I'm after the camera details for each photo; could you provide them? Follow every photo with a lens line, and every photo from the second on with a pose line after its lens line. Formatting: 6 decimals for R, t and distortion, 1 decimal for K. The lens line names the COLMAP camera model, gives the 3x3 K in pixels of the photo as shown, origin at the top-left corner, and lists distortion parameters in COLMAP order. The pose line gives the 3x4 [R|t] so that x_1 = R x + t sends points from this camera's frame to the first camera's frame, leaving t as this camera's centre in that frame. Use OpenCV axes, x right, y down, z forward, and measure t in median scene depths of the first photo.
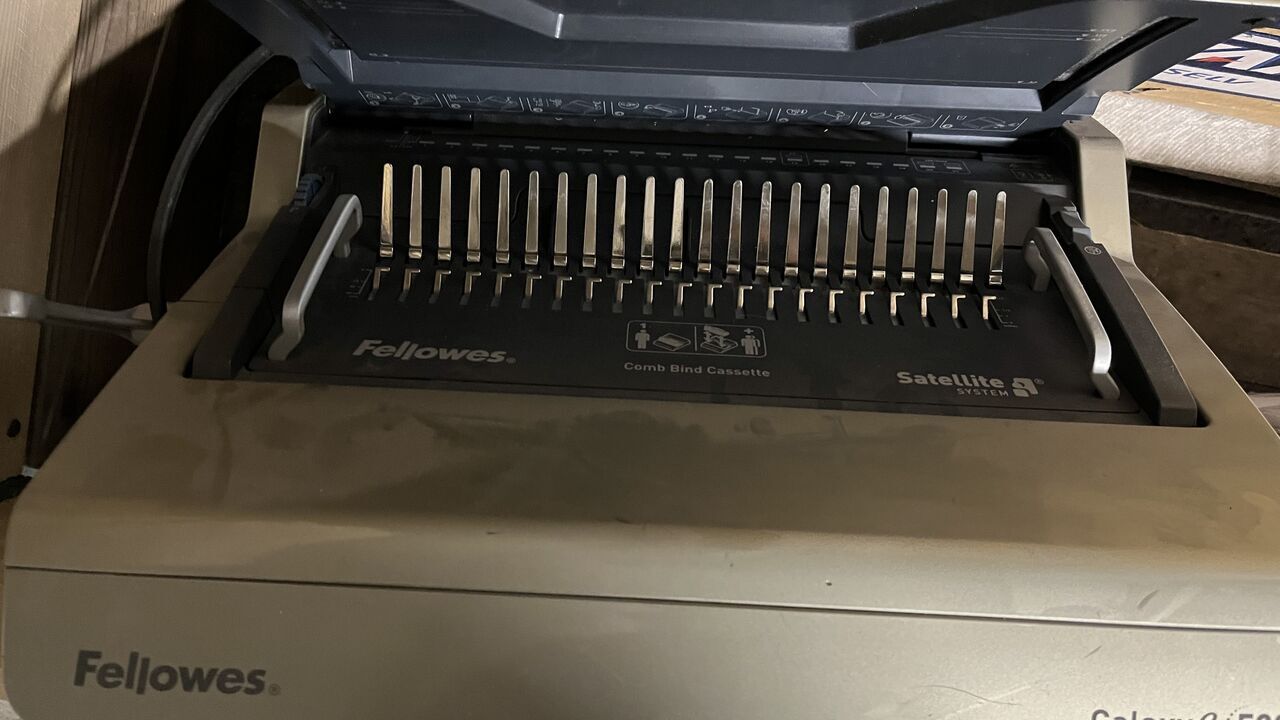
lens RADIAL K [[930.5, 0, 640.0], [0, 930.5, 360.0], [0, 0, 1]] dist [0.089267, -0.128084]
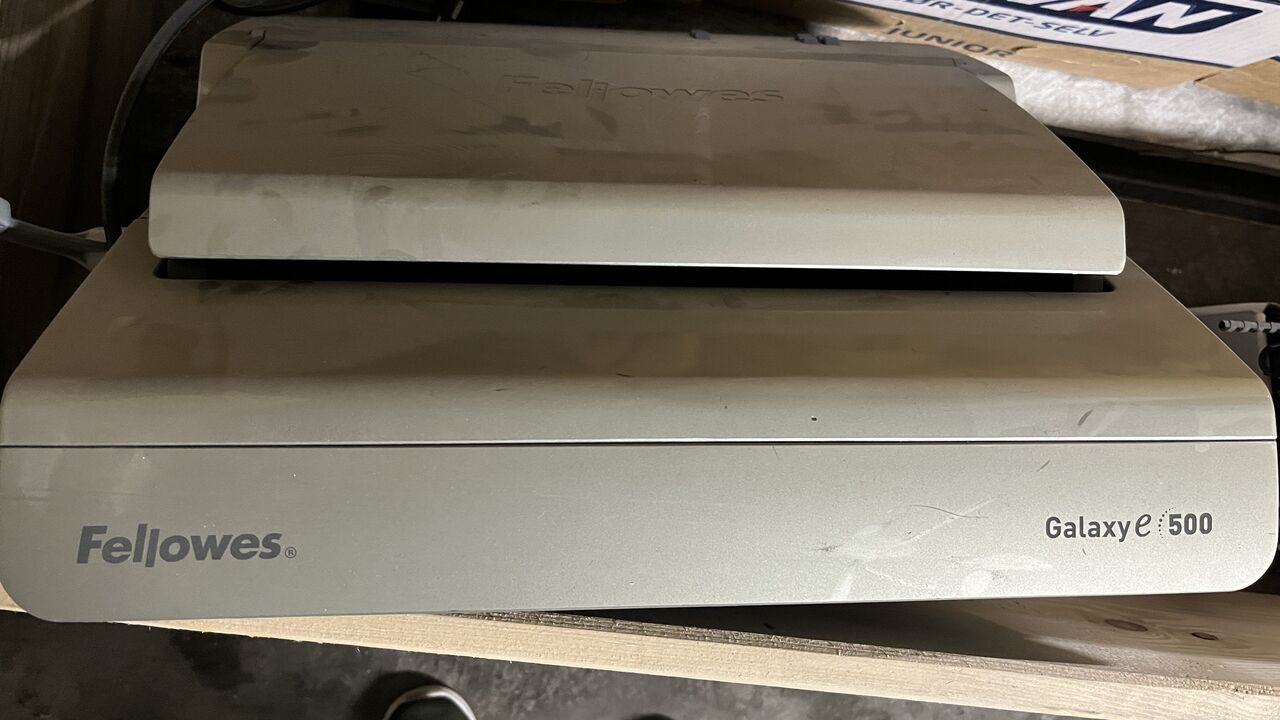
lens RADIAL K [[930.5, 0, 640.0], [0, 930.5, 360.0], [0, 0, 1]] dist [0.089267, -0.128084]
pose [[0.990423, -0.042554, 0.131346, -0.139520], [0.047573, 0.998243, -0.035314, 0.196291], [-0.129612, 0.041224, 0.990707, -0.059836]]
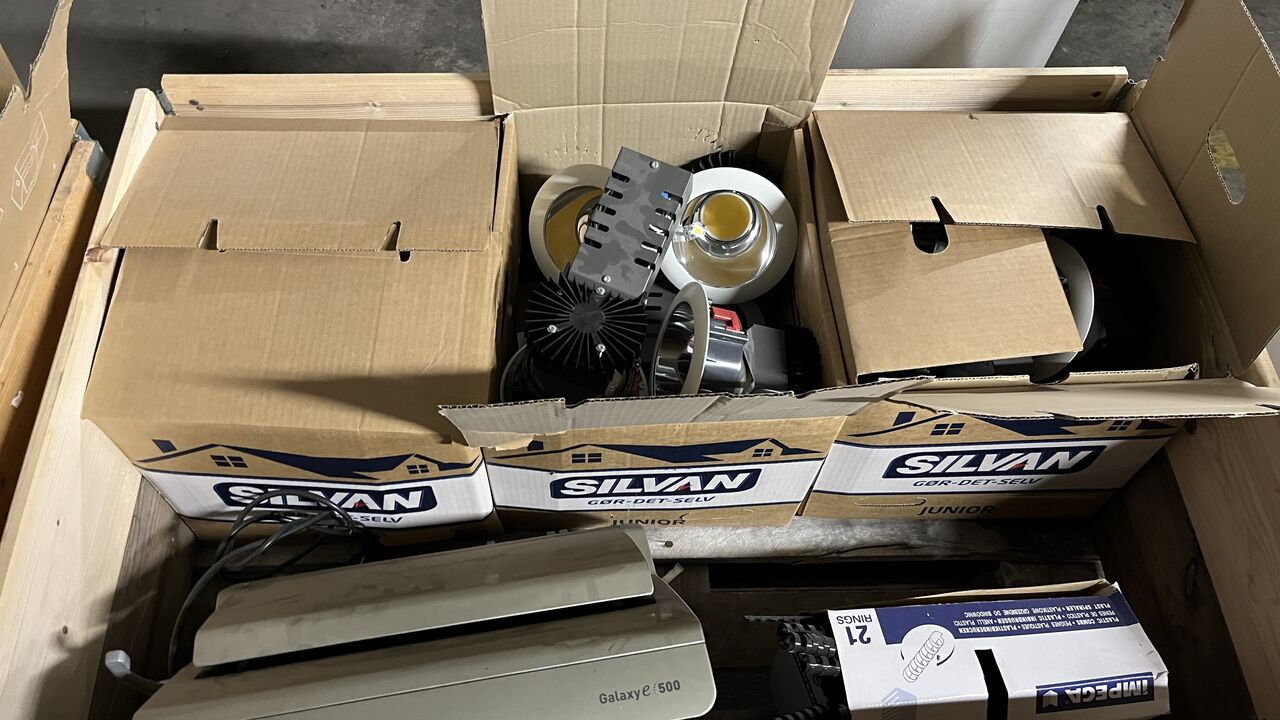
lens RADIAL K [[930.5, 0, 640.0], [0, 930.5, 360.0], [0, 0, 1]] dist [0.089267, -0.128084]
pose [[0.969483, -0.147482, 0.195833, 0.318305], [0.235453, 0.782662, -0.576197, 1.349925], [-0.068293, 0.604723, 0.793503, -1.845953]]
